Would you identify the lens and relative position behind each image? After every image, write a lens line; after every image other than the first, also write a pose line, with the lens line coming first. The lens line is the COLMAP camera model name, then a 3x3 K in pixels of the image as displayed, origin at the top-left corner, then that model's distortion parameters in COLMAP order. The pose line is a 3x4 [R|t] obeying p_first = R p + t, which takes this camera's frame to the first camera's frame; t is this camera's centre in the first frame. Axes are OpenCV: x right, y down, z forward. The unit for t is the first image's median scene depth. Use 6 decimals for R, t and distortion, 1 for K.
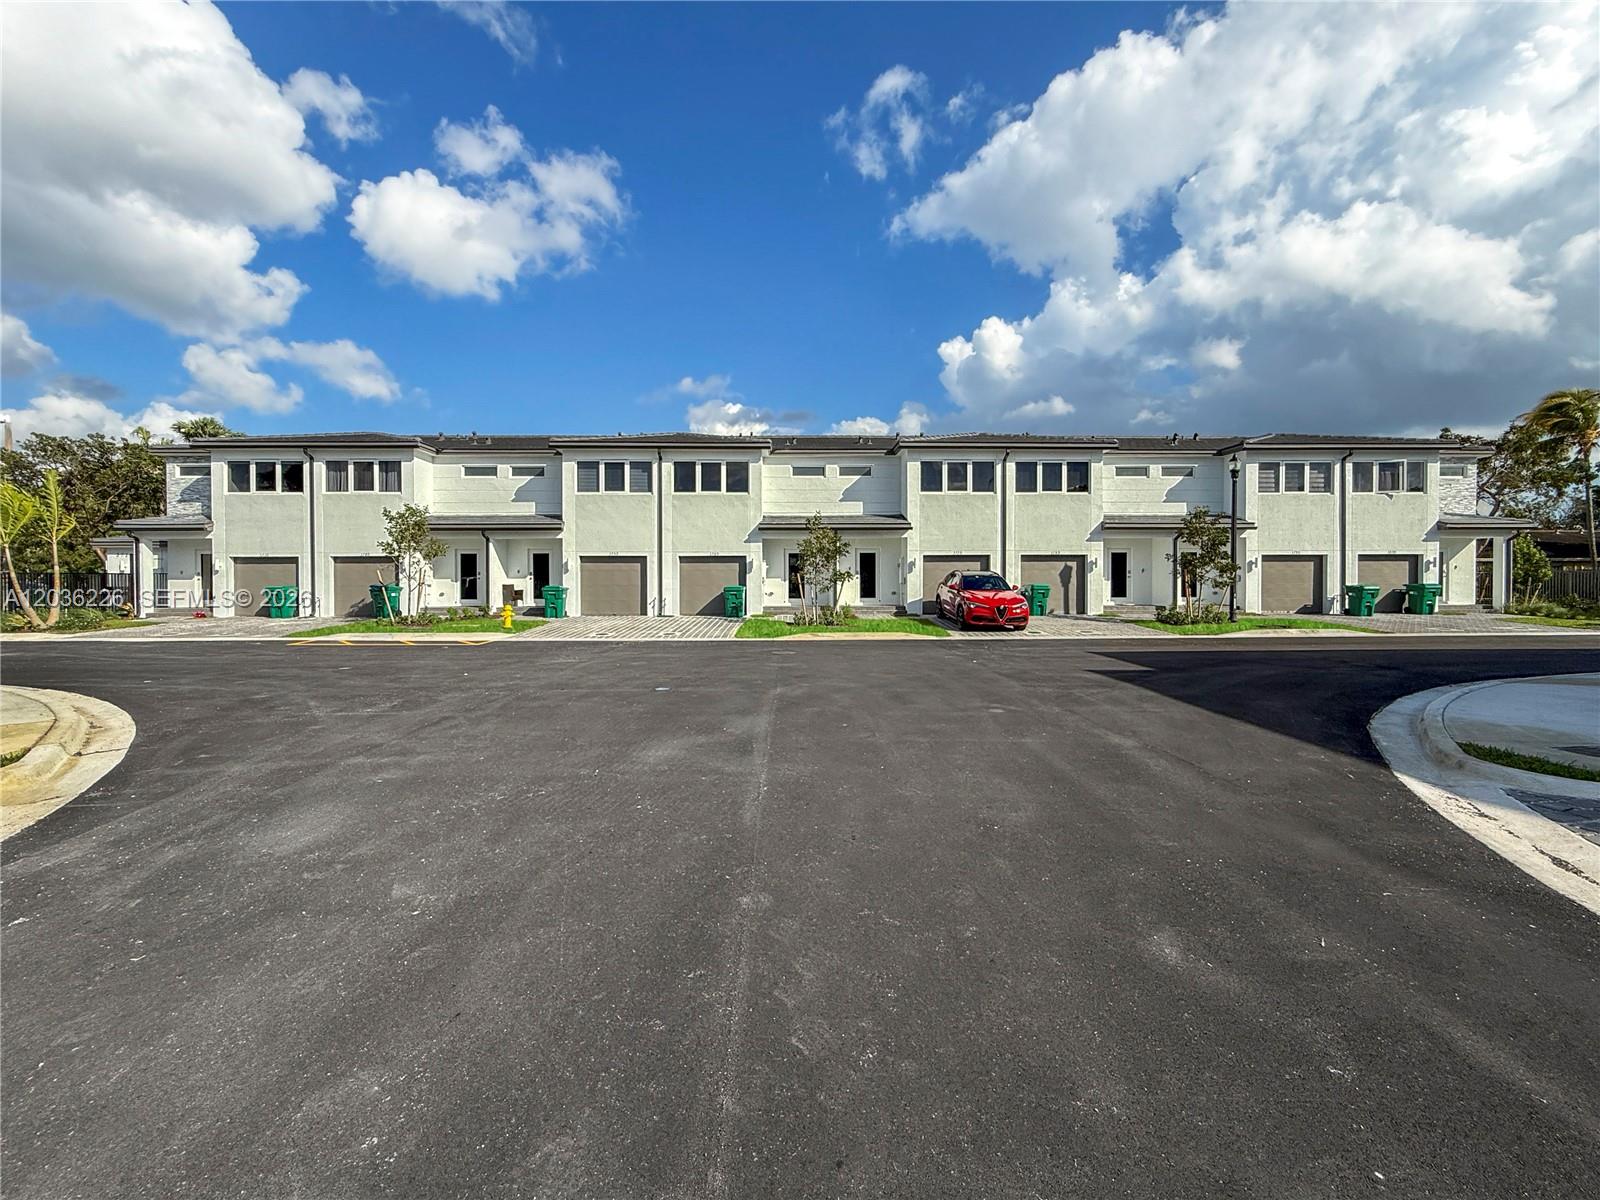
lens RADIAL K [[646.8, 0, 785.9], [0, 646.8, 595.4], [0, 0, 1]] dist [-0.000263, -0.000967]
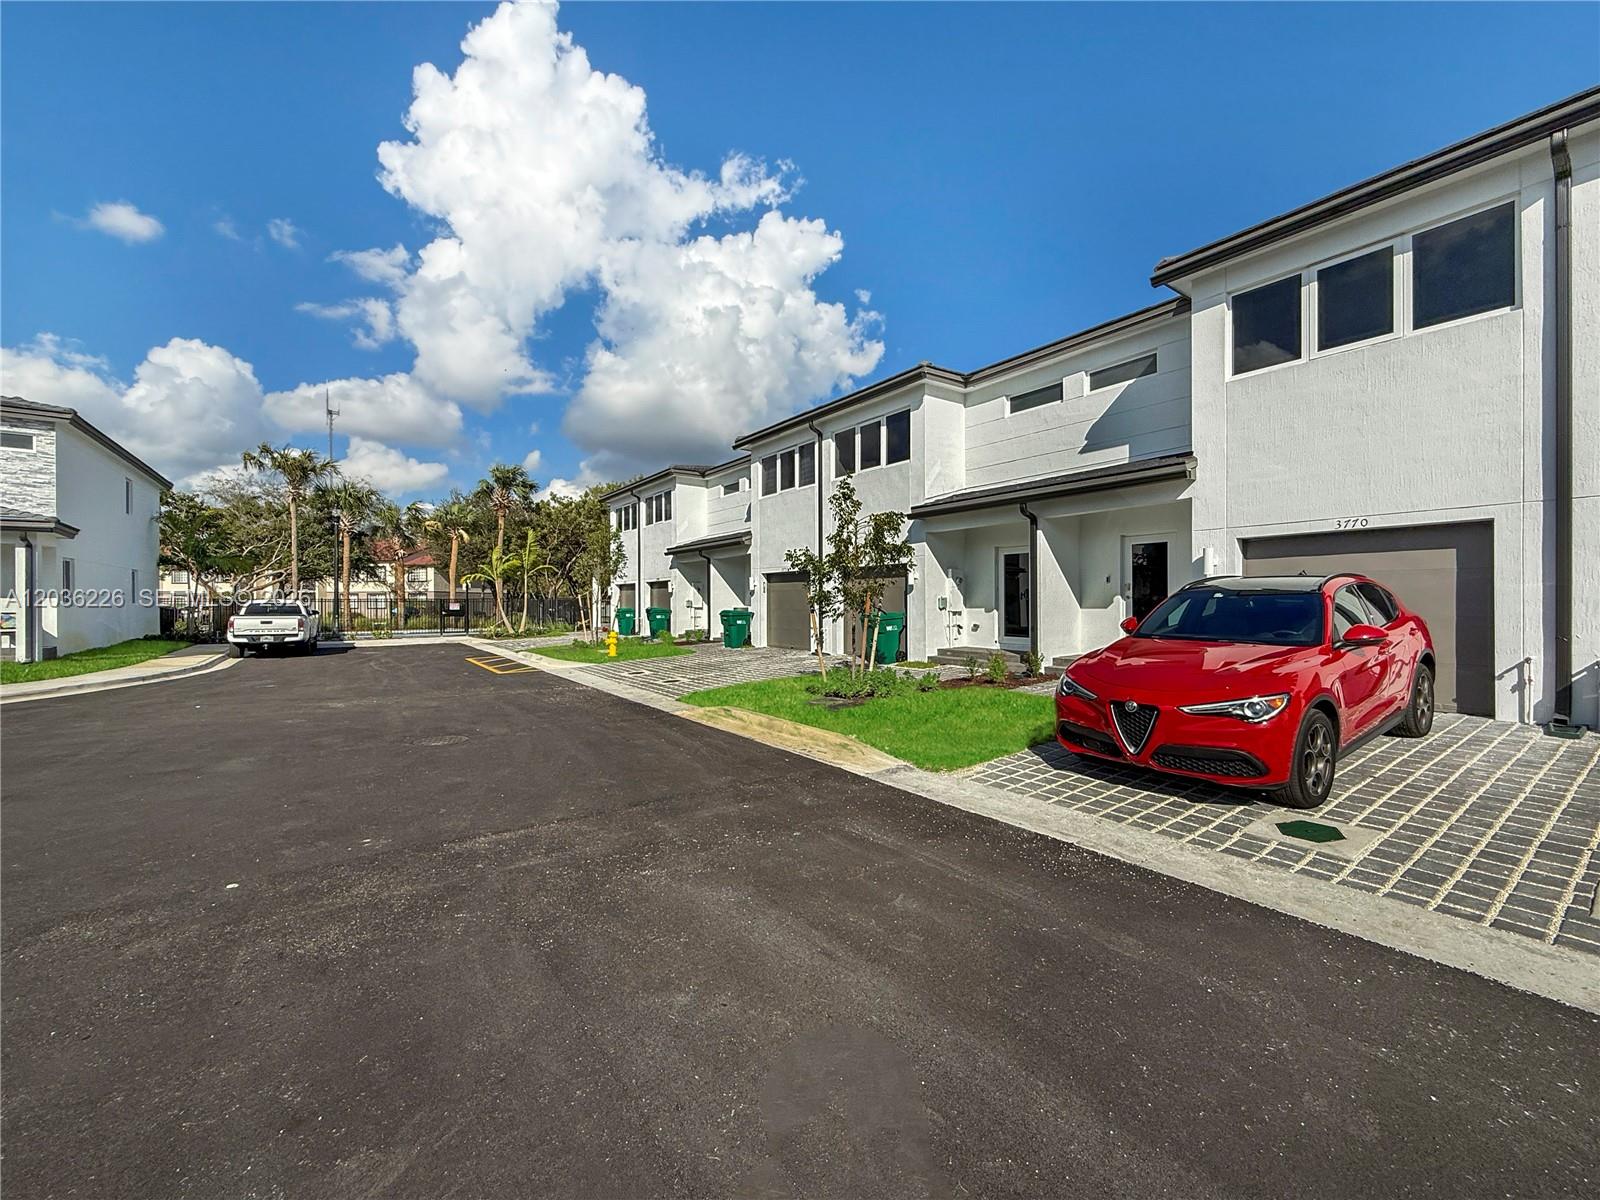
lens RADIAL K [[646.8, 0, 801.3], [0, 646.8, 598.8], [0, 0, 1]] dist [-0.000263, -0.000967]
pose [[0.565465, -0.007018, -0.824742, 0.382189], [-0.017259, 0.999644, -0.020339, -0.014728], [0.824592, 0.025735, 0.565143, 0.575488]]
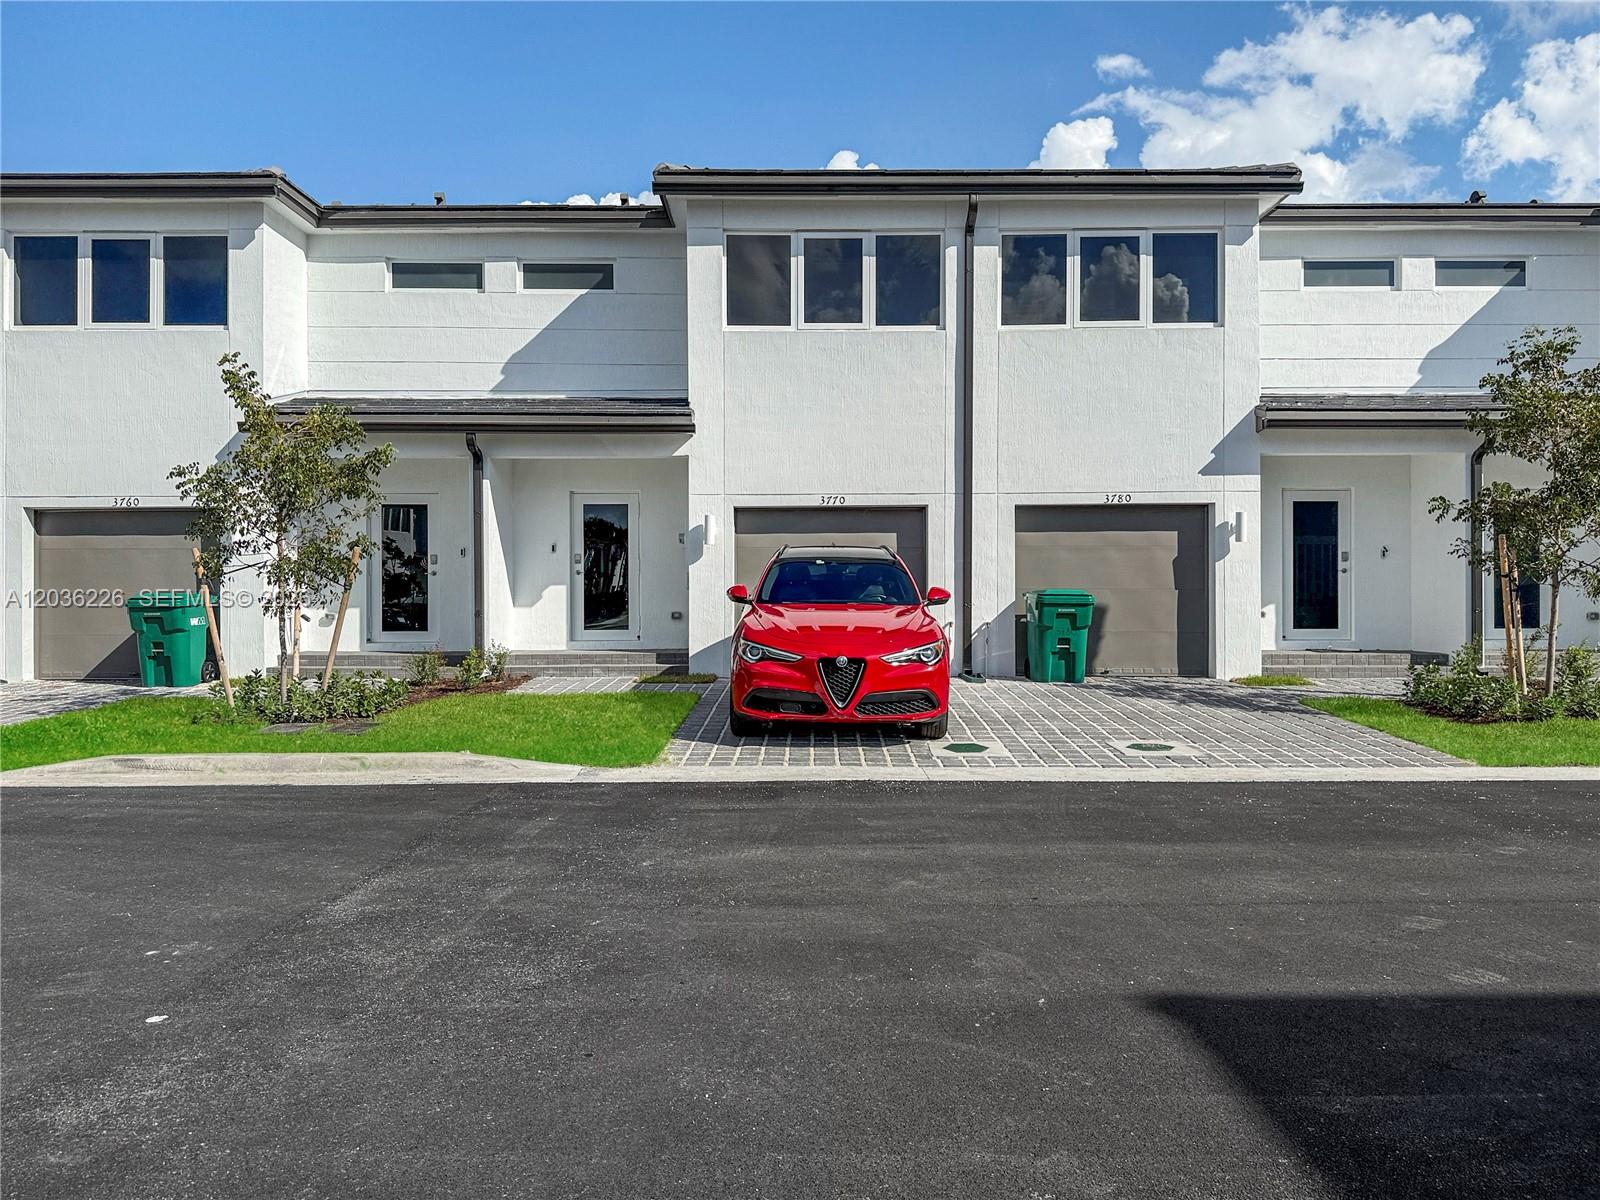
lens RADIAL K [[1113.9, 0, 802.1], [0, 1113.9, 604.2], [0, 0, 1]] dist [0.031315, -0.013214]
pose [[0.999803, 0.000051, -0.019857, 0.261797], [-0.000489, 0.999756, -0.022072, 0.003187], [0.019851, 0.022078, 0.999559, 0.405874]]
